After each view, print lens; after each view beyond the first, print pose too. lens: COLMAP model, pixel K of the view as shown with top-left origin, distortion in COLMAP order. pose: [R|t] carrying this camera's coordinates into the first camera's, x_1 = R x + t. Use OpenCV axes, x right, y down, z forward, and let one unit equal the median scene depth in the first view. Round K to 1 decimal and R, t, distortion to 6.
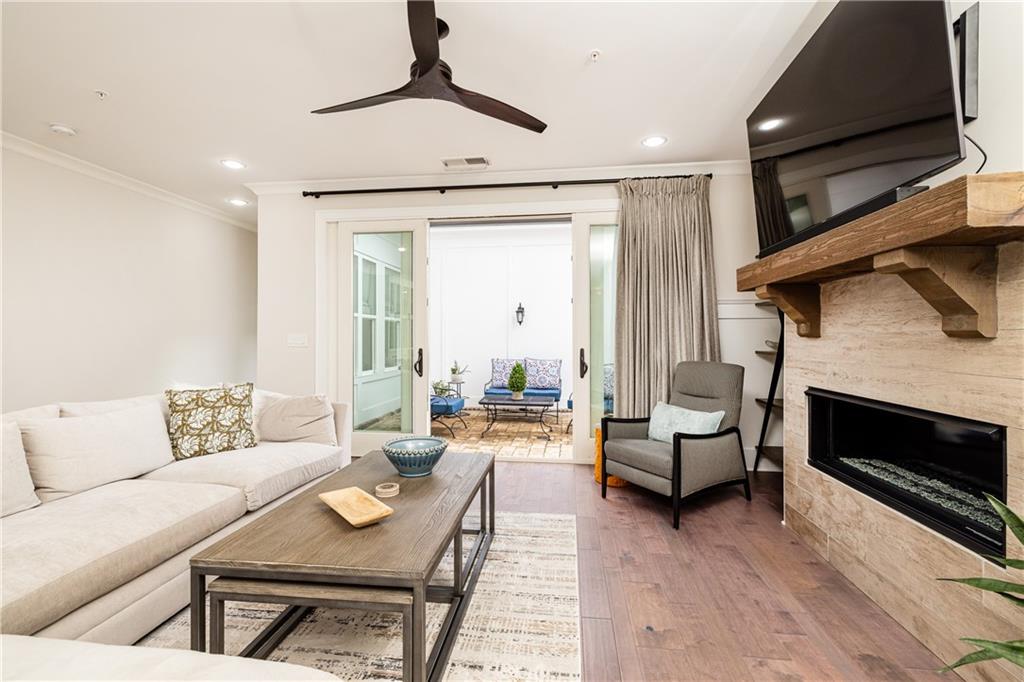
lens RADIAL K [[445.2, 0, 508.1], [0, 445.2, 337.4], [0, 0, 1]] dist [0.008084, 0.000116]
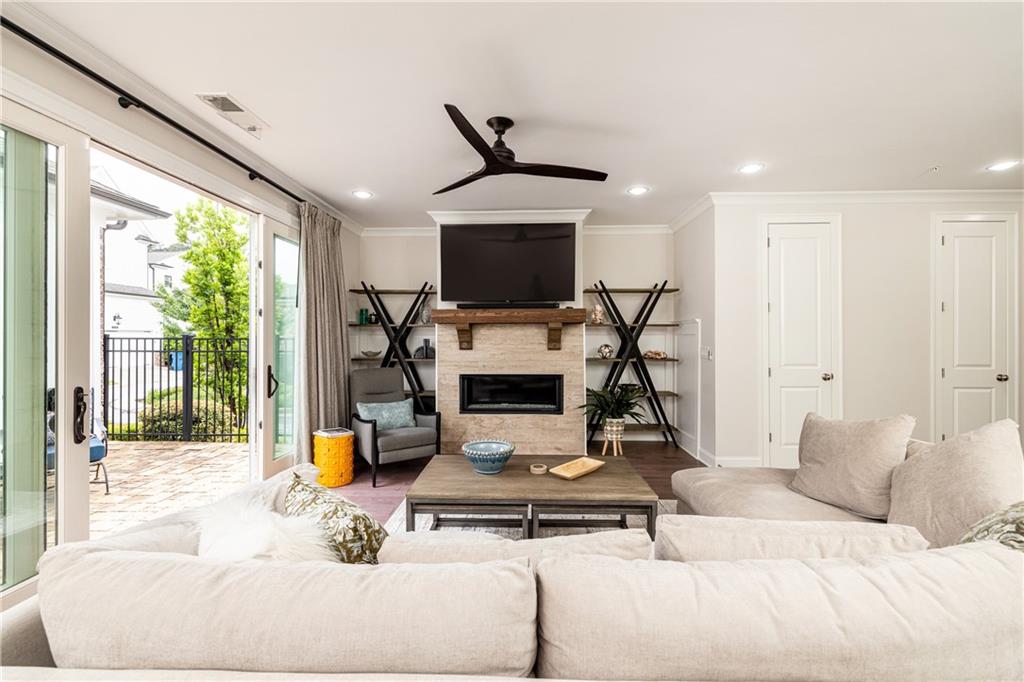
lens RADIAL K [[445.2, 0, 517.0], [0, 445.2, 337.7], [0, 0, 1]] dist [0.008084, 0.000116]
pose [[-0.107160, -0.001190, 0.994241, -1.394618], [-0.001995, 0.999998, 0.000982, -0.058376], [-0.994240, -0.001879, -0.107162, 1.023182]]
